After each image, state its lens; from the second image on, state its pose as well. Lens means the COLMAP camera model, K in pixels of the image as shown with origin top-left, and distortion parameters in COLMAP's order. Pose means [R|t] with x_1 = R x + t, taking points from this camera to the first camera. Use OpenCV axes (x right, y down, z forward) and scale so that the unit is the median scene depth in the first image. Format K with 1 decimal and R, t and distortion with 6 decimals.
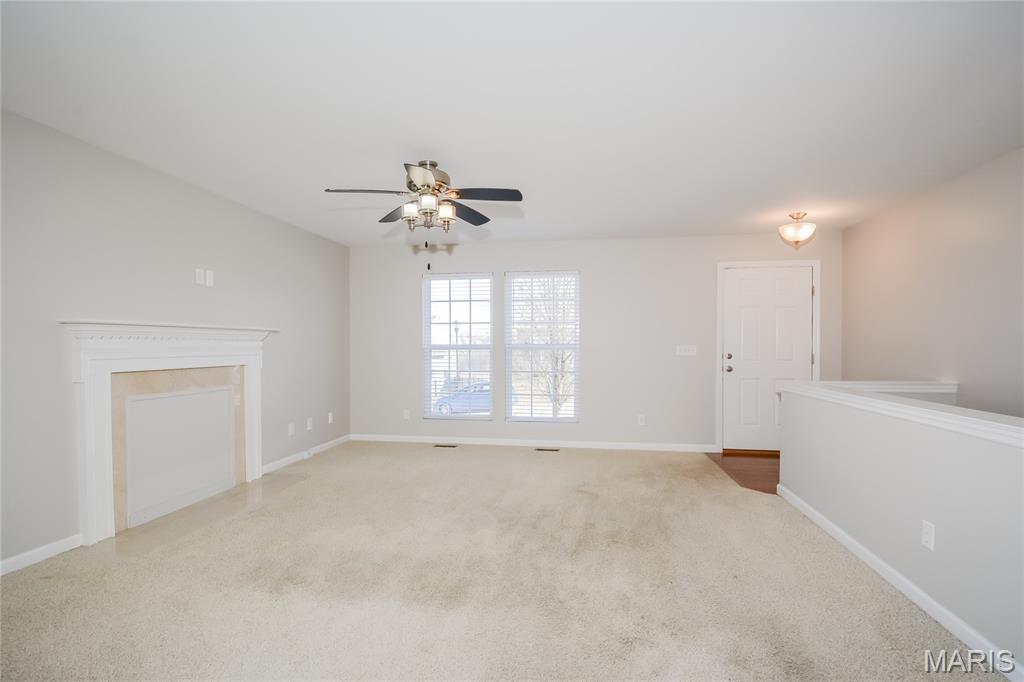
lens RADIAL K [[489.7, 0, 512.0], [0, 489.7, 341.0], [0, 0, 1]] dist [-0.003531, -0.000602]
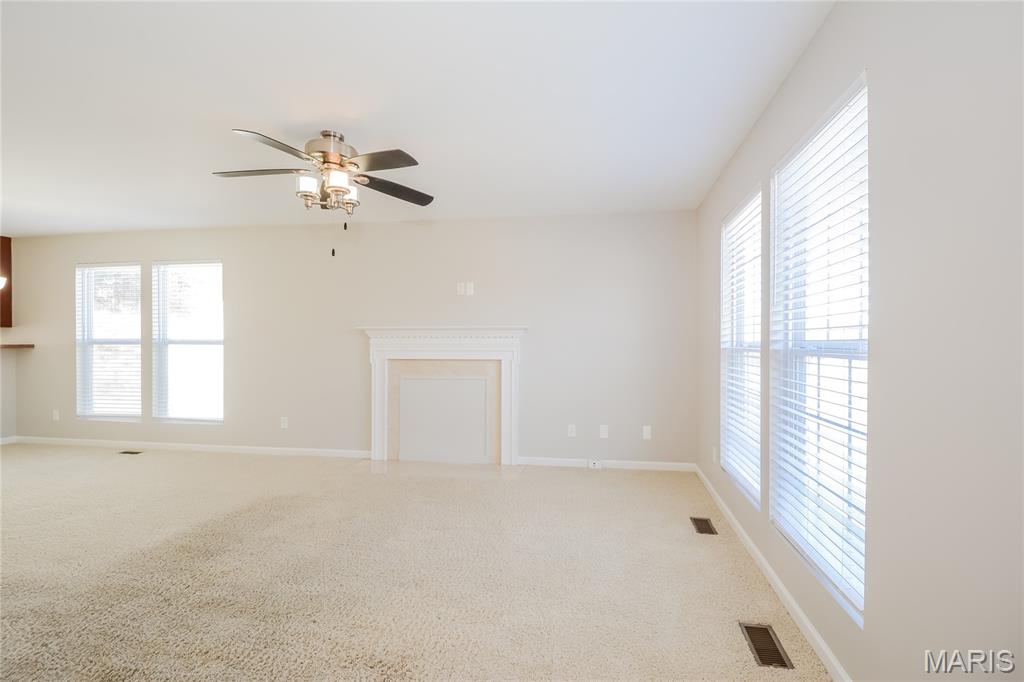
lens RADIAL K [[489.7, 0, 512.0], [0, 489.7, 341.0], [0, 0, 1]] dist [-0.003531, -0.000602]
pose [[-0.016482, -0.002723, -0.999860, 0.631483], [0.003705, 0.999989, -0.002785, 0.009662], [0.999857, -0.003750, -0.016472, 1.127082]]
